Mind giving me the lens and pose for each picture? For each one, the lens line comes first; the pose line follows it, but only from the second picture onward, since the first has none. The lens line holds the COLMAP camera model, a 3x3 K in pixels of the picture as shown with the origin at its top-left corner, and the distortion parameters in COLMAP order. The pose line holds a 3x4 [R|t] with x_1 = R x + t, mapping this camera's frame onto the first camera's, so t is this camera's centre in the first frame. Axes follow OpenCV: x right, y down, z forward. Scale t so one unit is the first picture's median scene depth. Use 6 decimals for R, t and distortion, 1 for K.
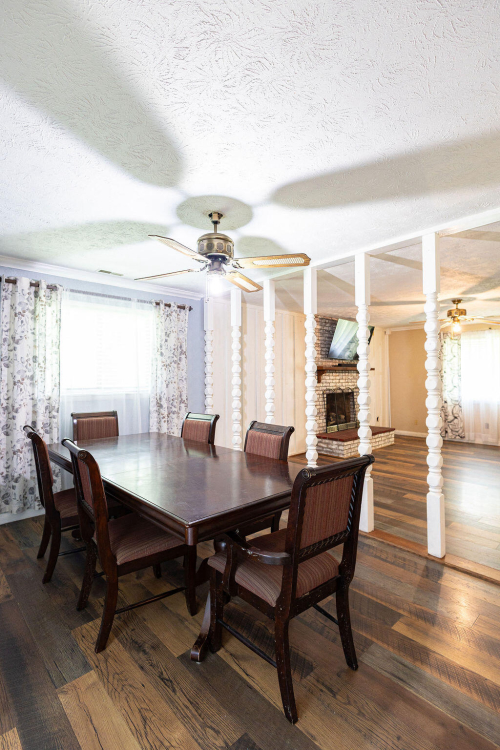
lens RADIAL K [[341.0, 0, 251.7], [0, 341.0, 371.7], [0, 0, 1]] dist [0.000806, -0.001611]
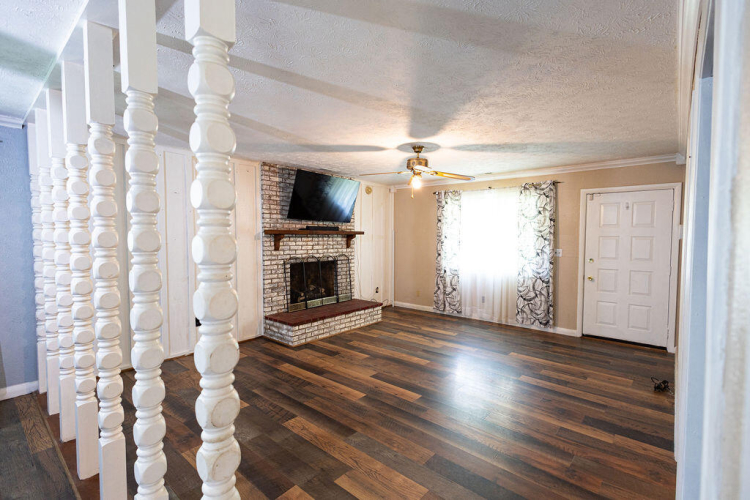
lens RADIAL K [[341.0, 0, 372.9], [0, 341.0, 245.4], [0, 0, 1]] dist [0.000806, -0.001611]
pose [[0.992632, 0.004738, 0.121074, 0.311012], [-0.009737, 0.999123, 0.040725, -0.012517], [-0.120775, -0.041603, 0.991808, 0.178234]]
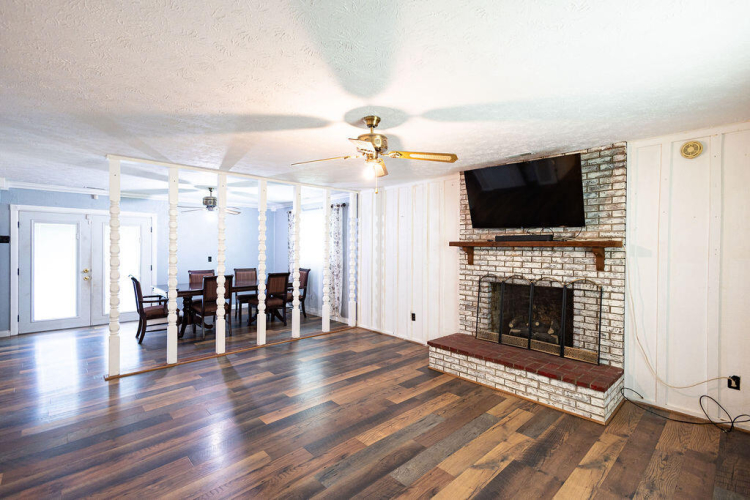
lens RADIAL K [[341.0, 0, 387.2], [0, 341.0, 248.4], [0, 0, 1]] dist [0.000806, -0.001611]
pose [[0.041810, 0.006316, -0.999106, 0.867216], [0.004340, 0.999969, 0.006503, -0.005969], [0.999116, -0.004608, 0.041781, 0.765415]]
